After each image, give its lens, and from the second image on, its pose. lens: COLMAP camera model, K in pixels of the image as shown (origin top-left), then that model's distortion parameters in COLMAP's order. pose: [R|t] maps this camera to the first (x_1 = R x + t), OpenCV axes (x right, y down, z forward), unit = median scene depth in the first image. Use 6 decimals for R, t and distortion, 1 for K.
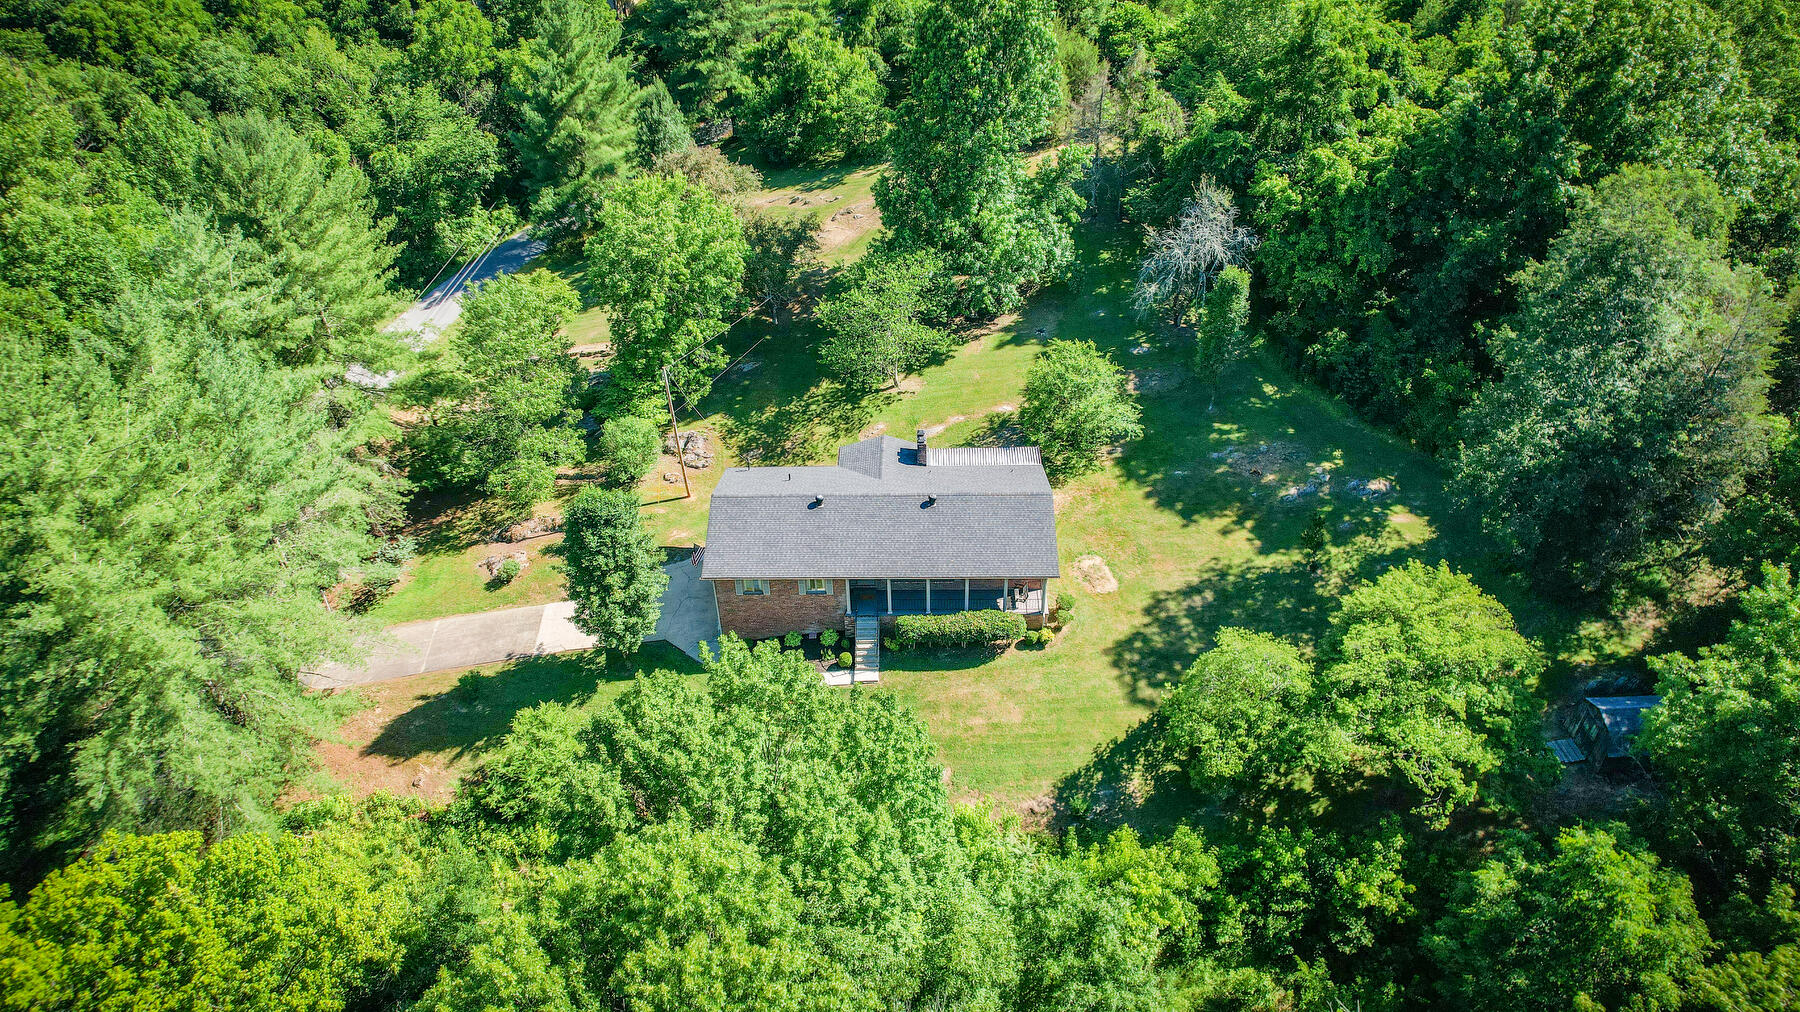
lens RADIAL K [[1143.3, 0, 903.4], [0, 1143.3, 505.7], [0, 0, 1]] dist [-0.019119, 0.003013]
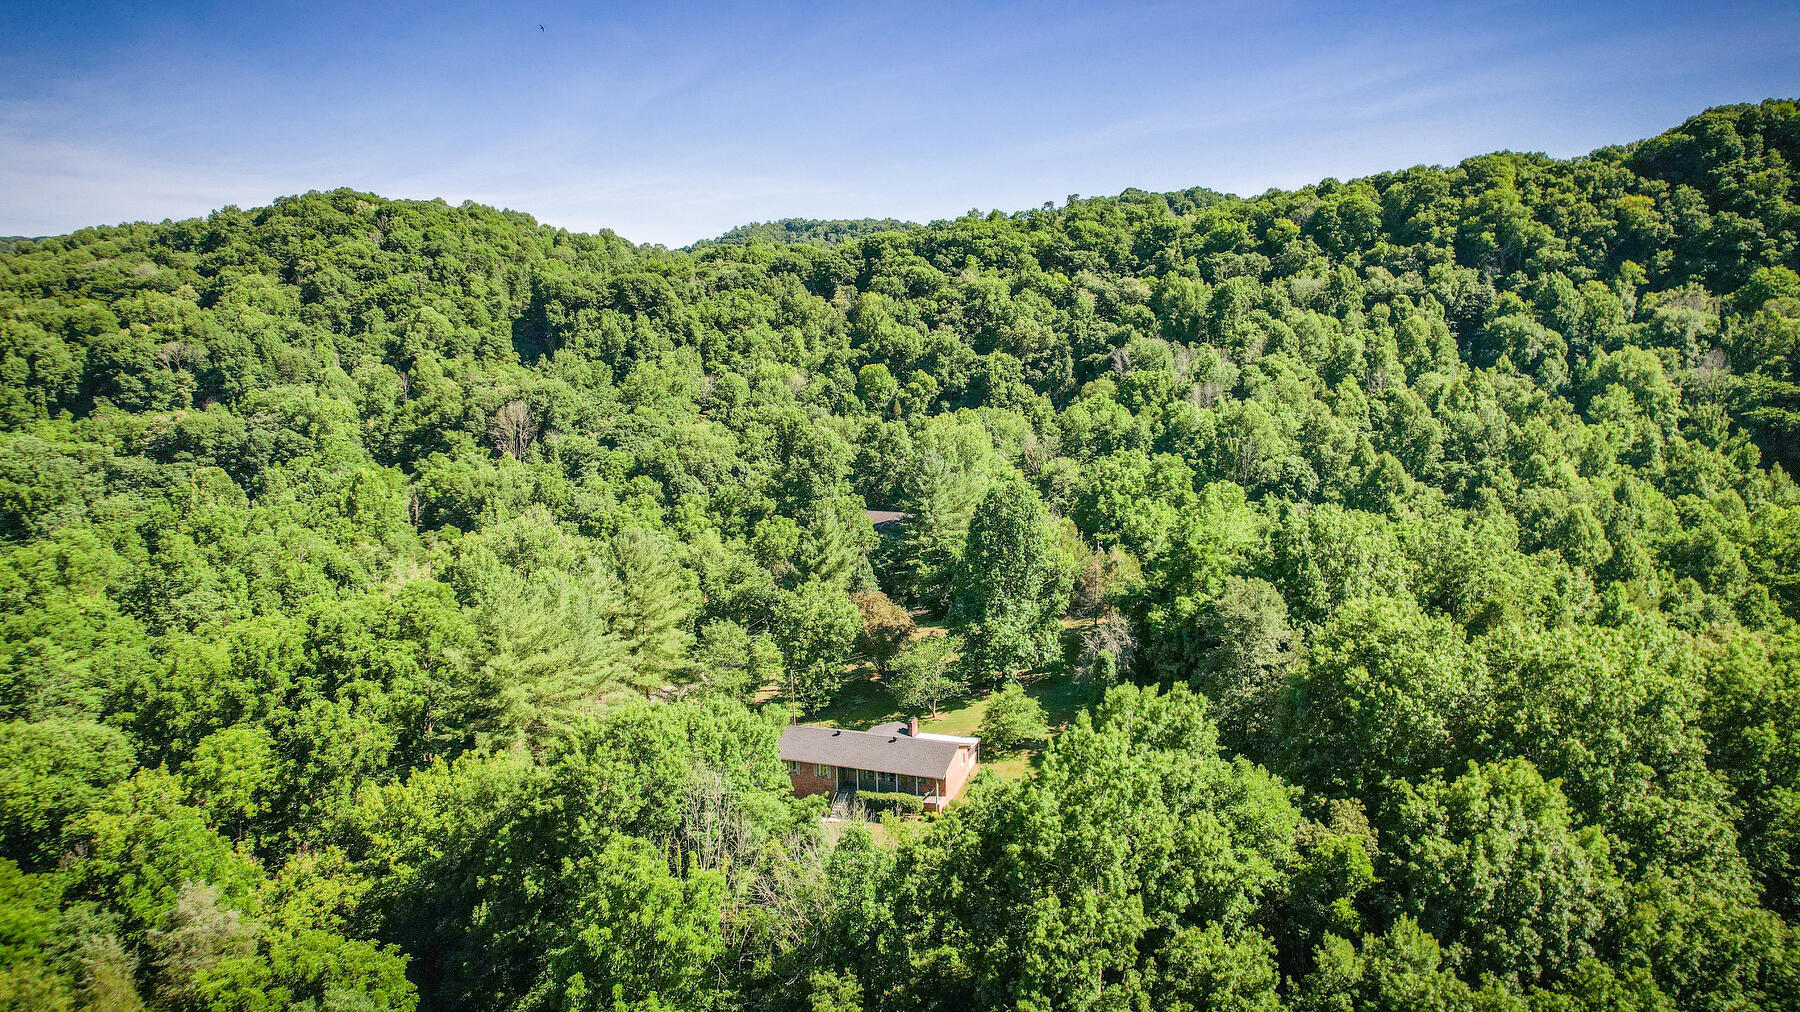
lens RADIAL K [[1143.3, 0, 899.1], [0, 1143.3, 504.1], [0, 0, 1]] dist [-0.019119, 0.003013]
pose [[0.936064, 0.041190, -0.349409, 0.719456], [-0.203700, 0.873186, -0.442778, 0.521074], [0.286862, 0.485643, 0.825749, -0.765584]]
